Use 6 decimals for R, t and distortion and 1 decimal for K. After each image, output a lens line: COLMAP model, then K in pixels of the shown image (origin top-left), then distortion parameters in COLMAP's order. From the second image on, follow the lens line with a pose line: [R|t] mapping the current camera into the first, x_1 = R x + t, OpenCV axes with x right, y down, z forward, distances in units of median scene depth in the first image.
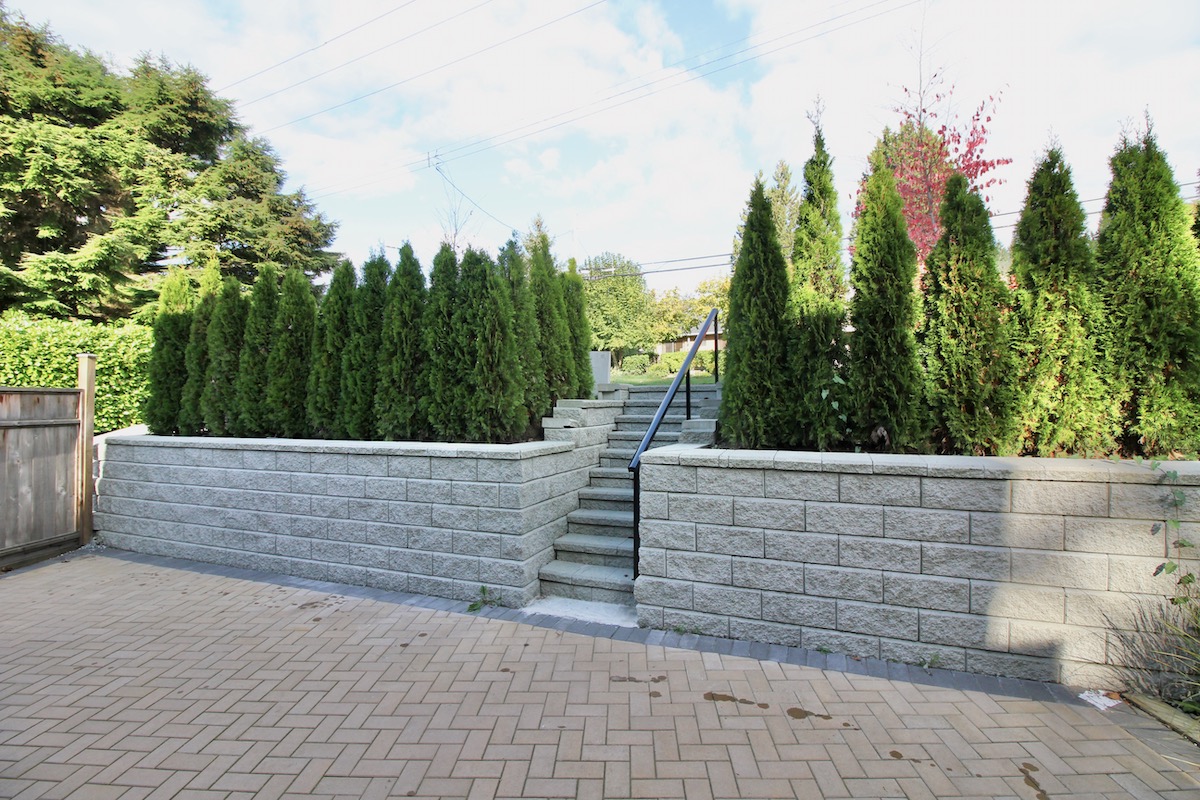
lens RADIAL K [[553.7, 0, 602.7], [0, 553.7, 384.2], [0, 0, 1]] dist [-0.001641, -0.010622]
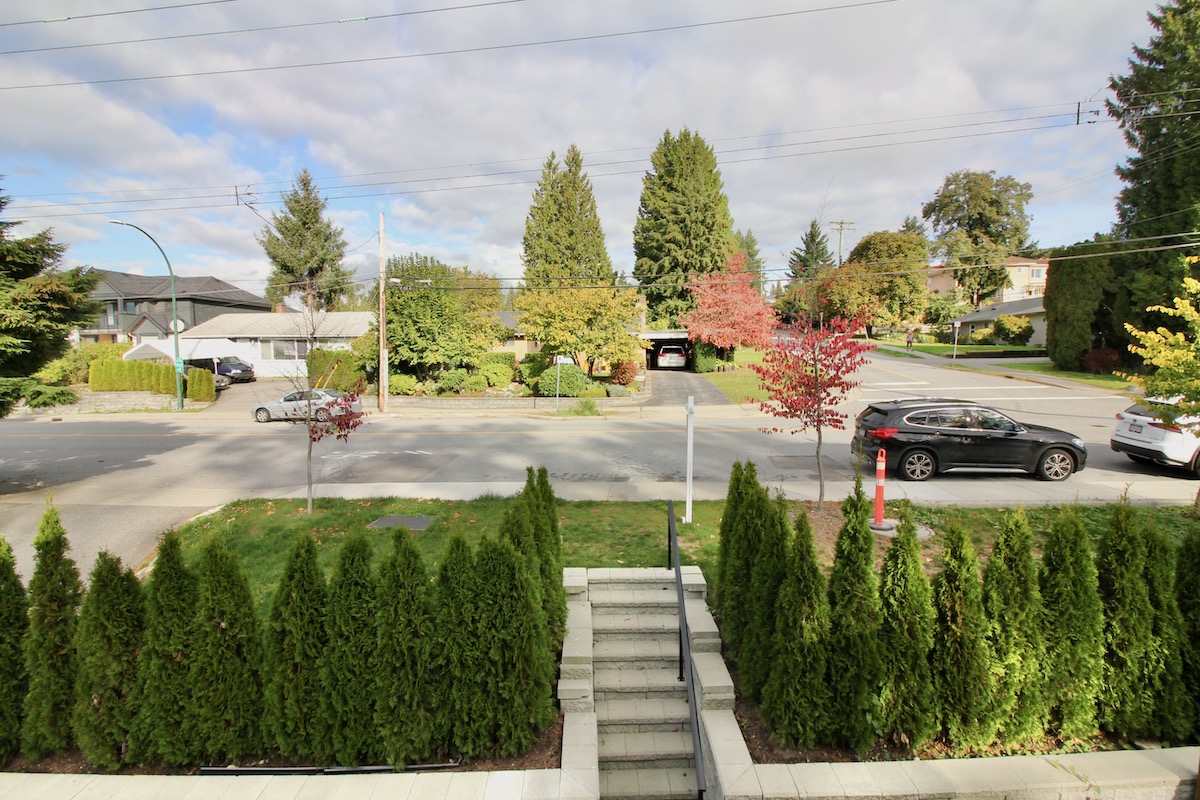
lens RADIAL K [[553.7, 0, 601.7], [0, 553.7, 393.3], [0, 0, 1]] dist [-0.001641, -0.010622]
pose [[0.923267, -0.027690, 0.383160, -0.385649], [-0.006046, 0.996228, 0.086564, -0.527588], [-0.384112, -0.082239, 0.919617, 0.121424]]
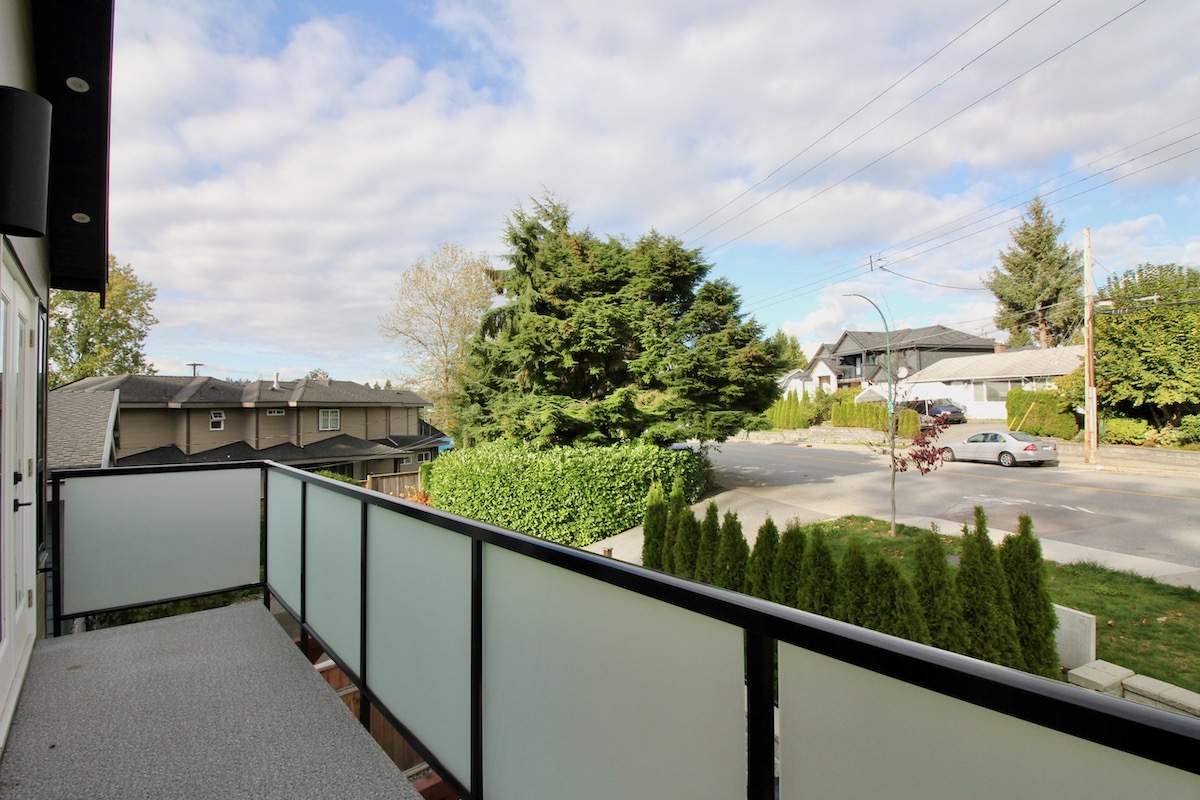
lens RADIAL K [[553.7, 0, 607.2], [0, 553.7, 394.0], [0, 0, 1]] dist [-0.001641, -0.010622]
pose [[0.700868, -0.021324, -0.712972, 0.116391], [0.026409, 0.999643, -0.003936, -0.508785], [0.712802, -0.016070, 0.701181, -0.012175]]
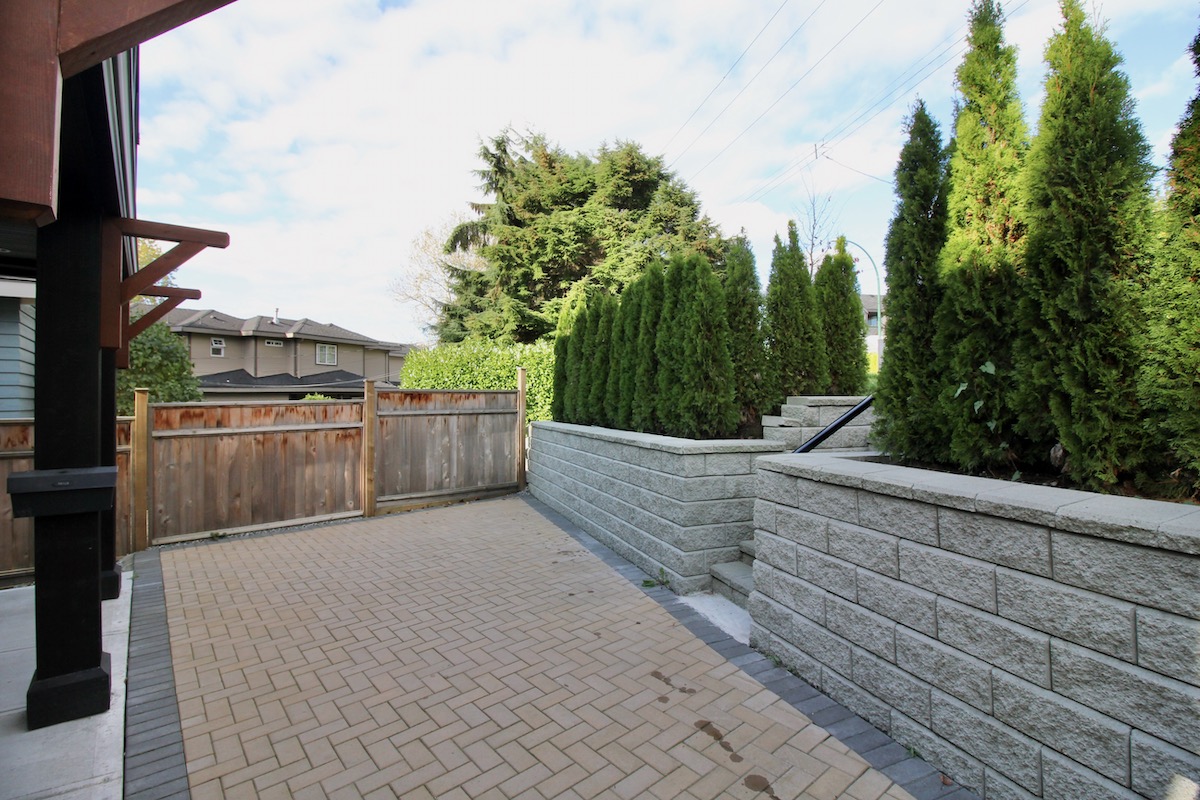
lens RADIAL K [[553.7, 0, 604.7], [0, 553.7, 382.6], [0, 0, 1]] dist [-0.001641, -0.010622]
pose [[0.670457, -0.019754, -0.741685, 0.414410], [0.024560, 0.999689, -0.004424, 0.001057], [0.741542, -0.015250, 0.670733, 0.148966]]
